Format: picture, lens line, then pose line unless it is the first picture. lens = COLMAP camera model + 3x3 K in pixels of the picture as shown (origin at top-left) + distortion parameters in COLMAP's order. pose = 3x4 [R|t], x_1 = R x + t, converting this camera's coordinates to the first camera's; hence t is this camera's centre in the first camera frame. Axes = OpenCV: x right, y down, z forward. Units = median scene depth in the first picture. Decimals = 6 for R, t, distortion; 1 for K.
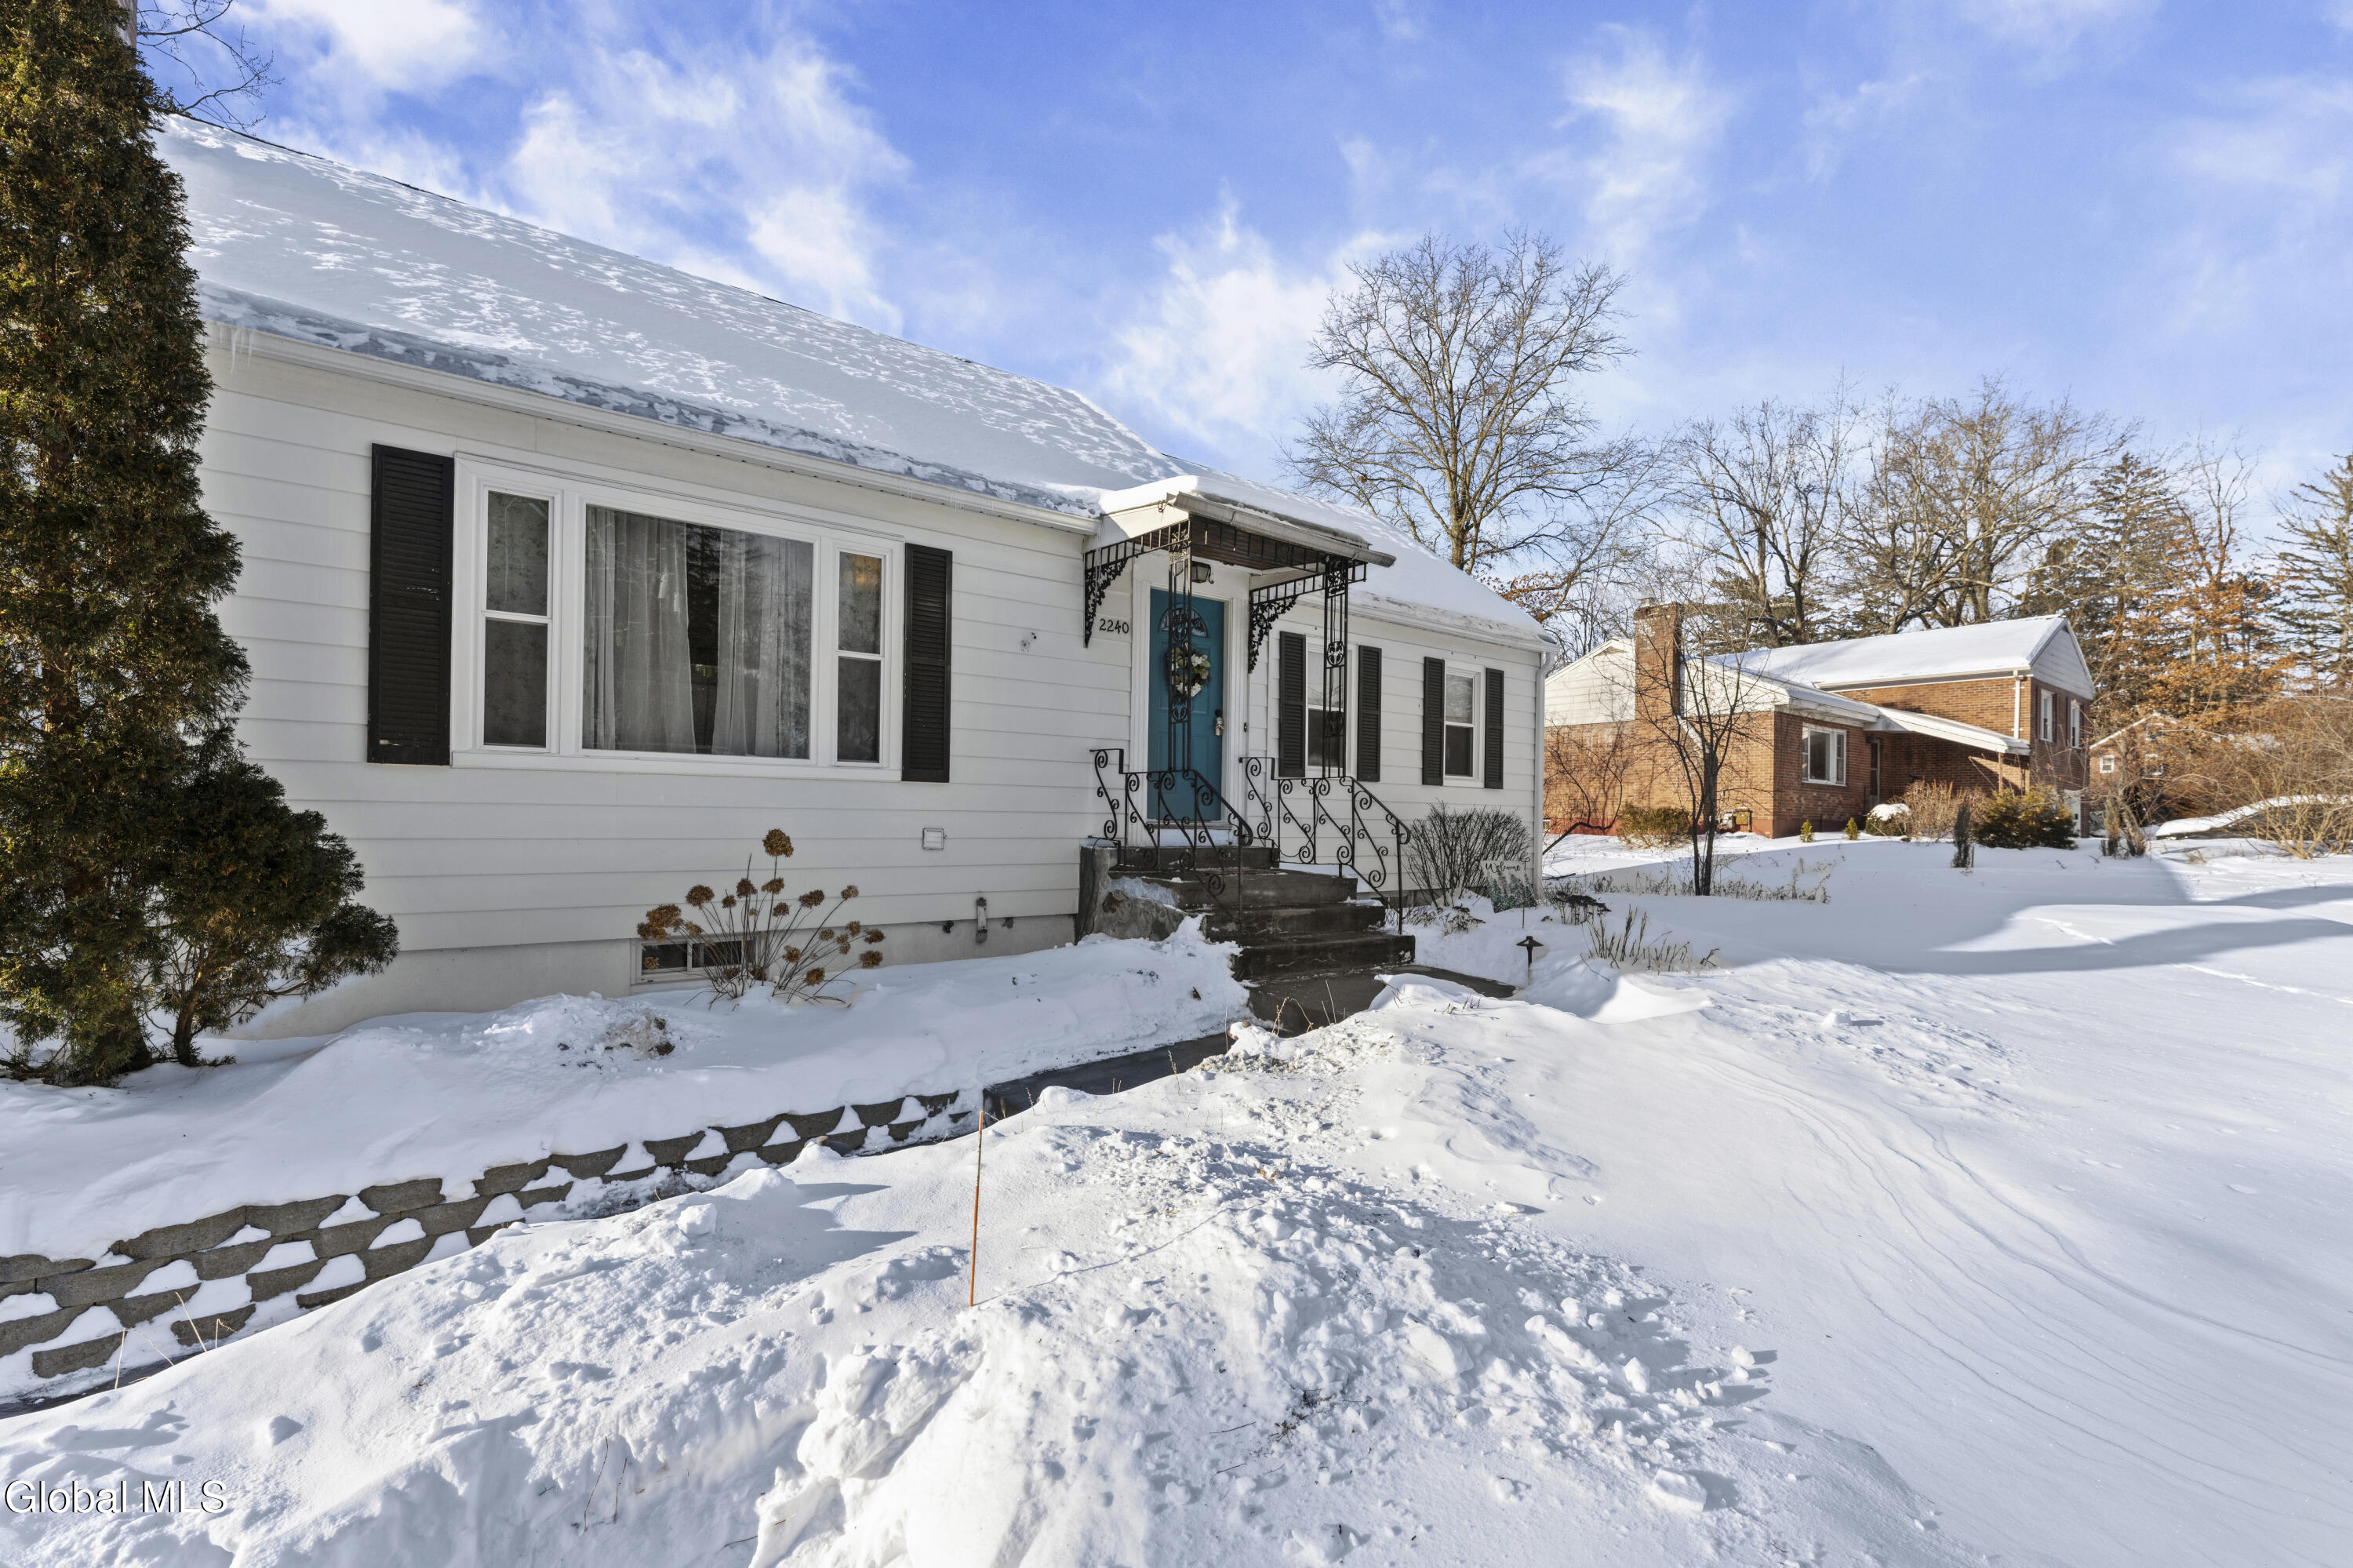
lens RADIAL K [[977.2, 0, 1167.1], [0, 977.2, 794.8], [0, 0, 1]] dist [-0.002974, 0.000933]
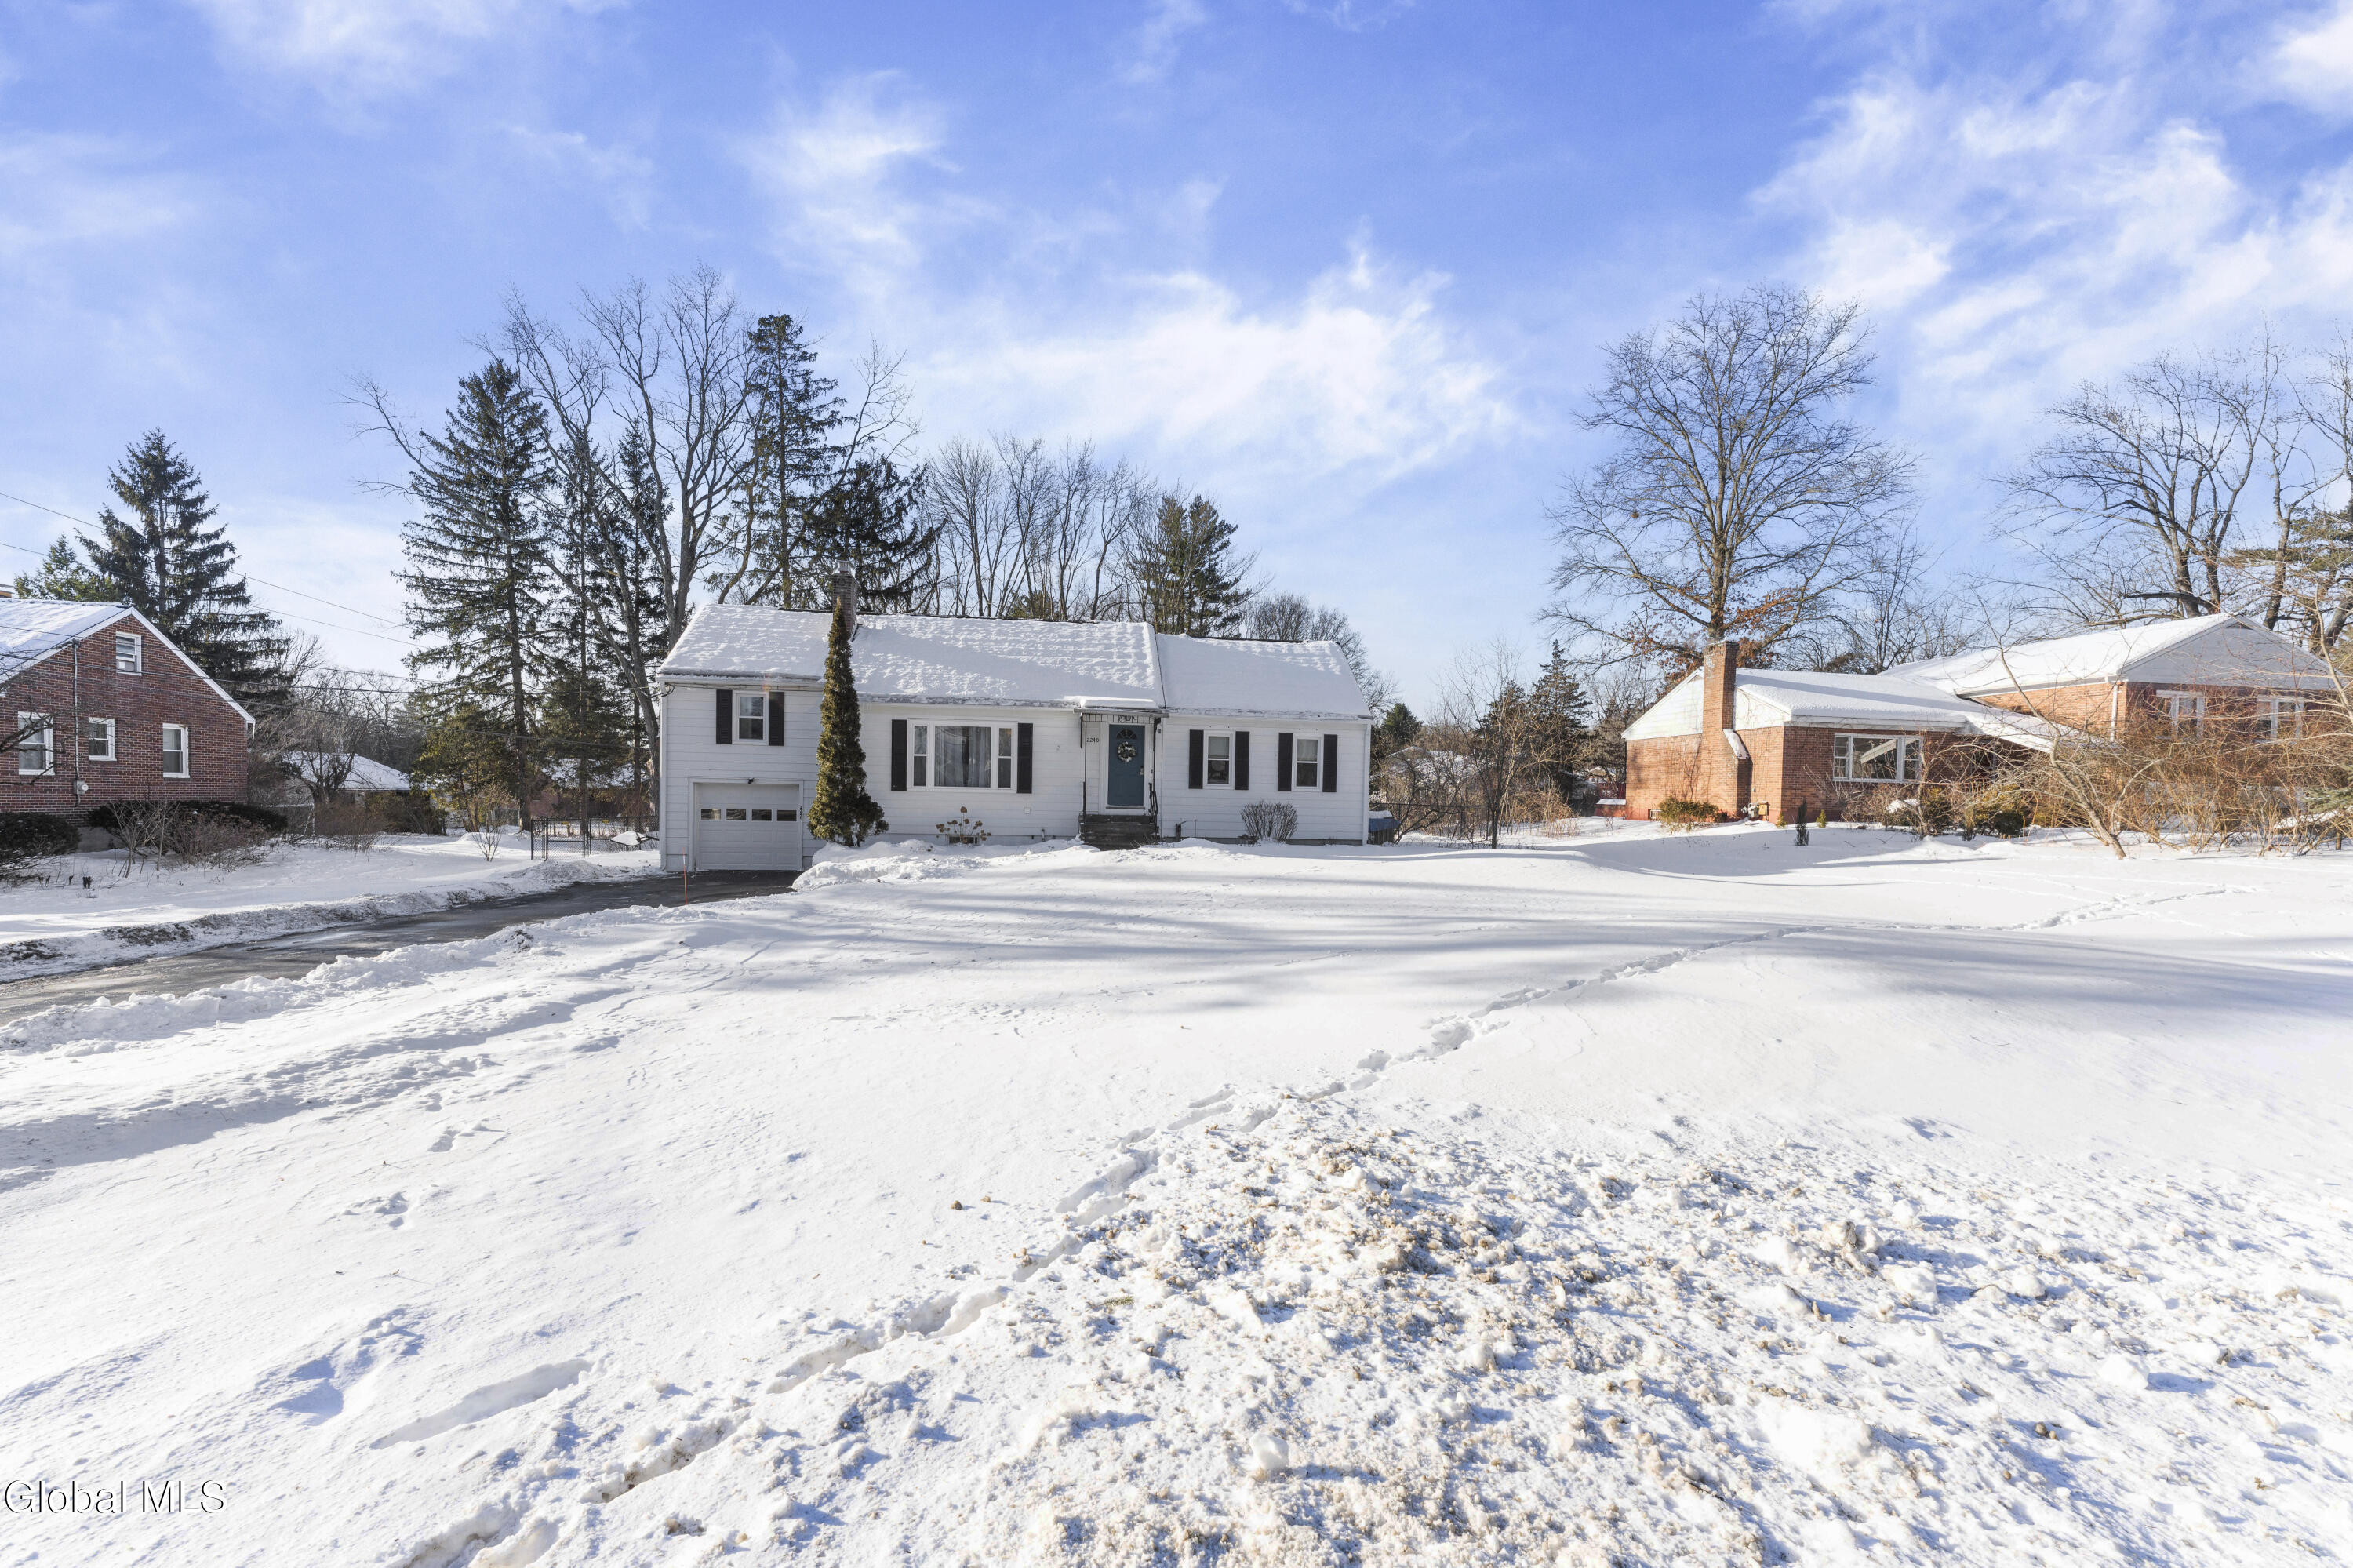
lens RADIAL K [[977.2, 0, 1181.3], [0, 977.2, 781.4], [0, 0, 1]] dist [-0.002974, 0.000933]
pose [[0.862070, -0.000244, -0.506788, 1.985455], [0.002215, 0.999992, 0.003285, -0.066299], [0.506784, -0.003955, 0.862064, -1.674625]]
